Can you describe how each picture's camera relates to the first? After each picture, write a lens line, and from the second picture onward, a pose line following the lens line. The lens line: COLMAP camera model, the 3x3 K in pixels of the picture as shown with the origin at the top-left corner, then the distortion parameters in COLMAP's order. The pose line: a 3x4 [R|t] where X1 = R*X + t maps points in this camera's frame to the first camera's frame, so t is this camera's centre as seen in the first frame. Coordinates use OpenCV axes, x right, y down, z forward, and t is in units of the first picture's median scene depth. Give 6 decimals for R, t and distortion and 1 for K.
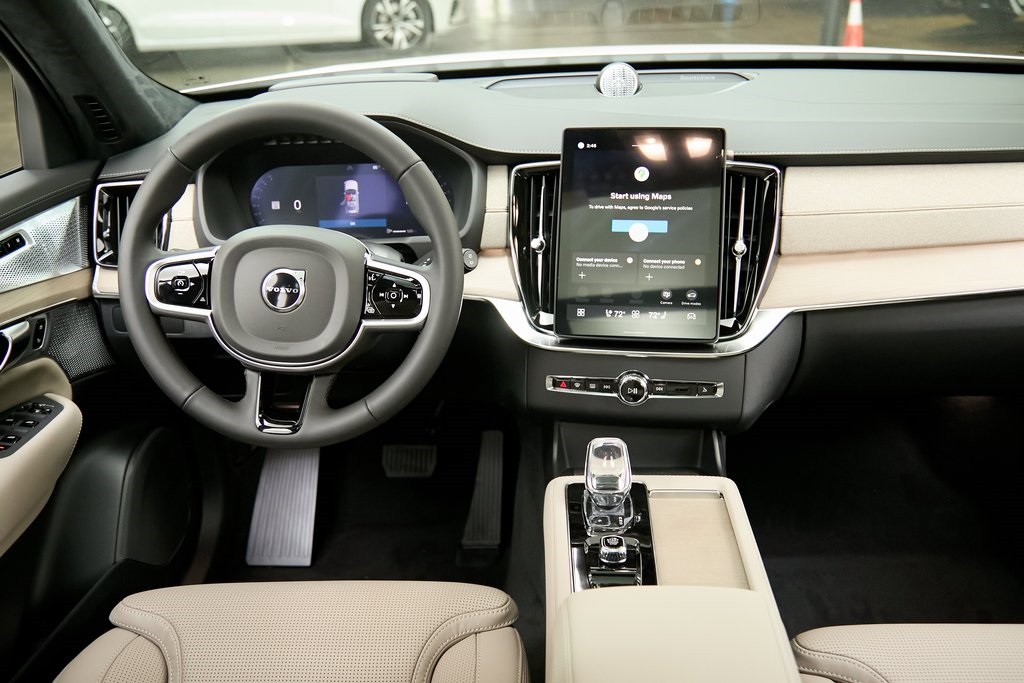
lens RADIAL K [[966.2, 0, 512.0], [0, 966.2, 341.5], [0, 0, 1]] dist [-0.030744, 0.094215]
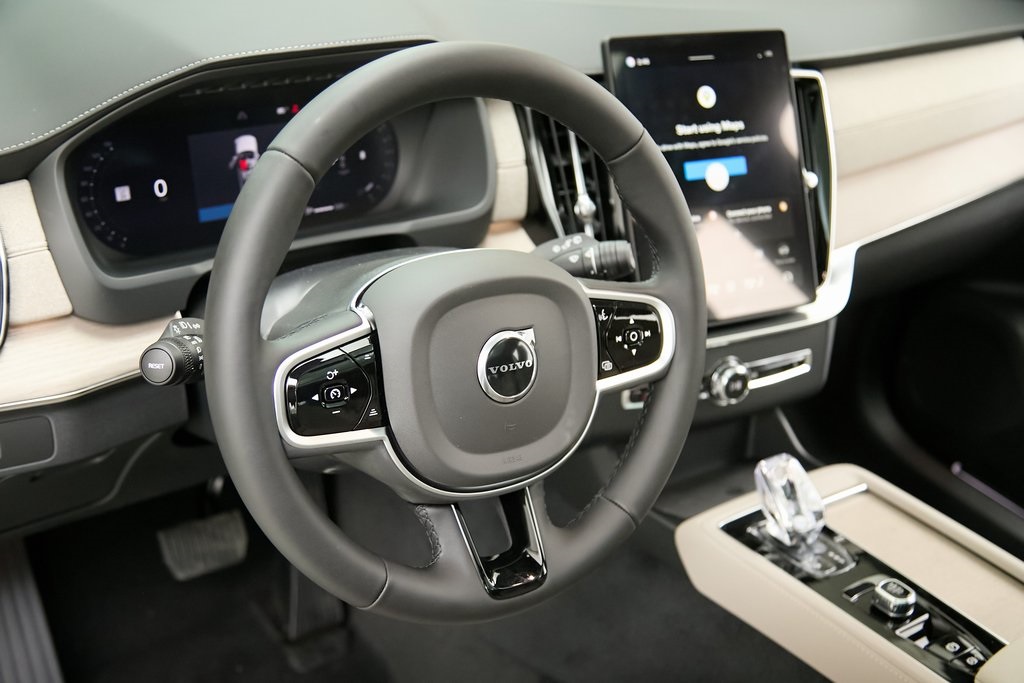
lens RADIAL K [[1273.2, 0, 512.0], [0, 1273.2, 341.5], [0, 0, 1]] dist [-0.045256, 0.027187]
pose [[0.784307, -0.201650, 0.586685, -0.590637], [0.133120, 0.978374, 0.158317, -0.164149], [-0.605922, -0.046069, 0.794189, 0.310841]]
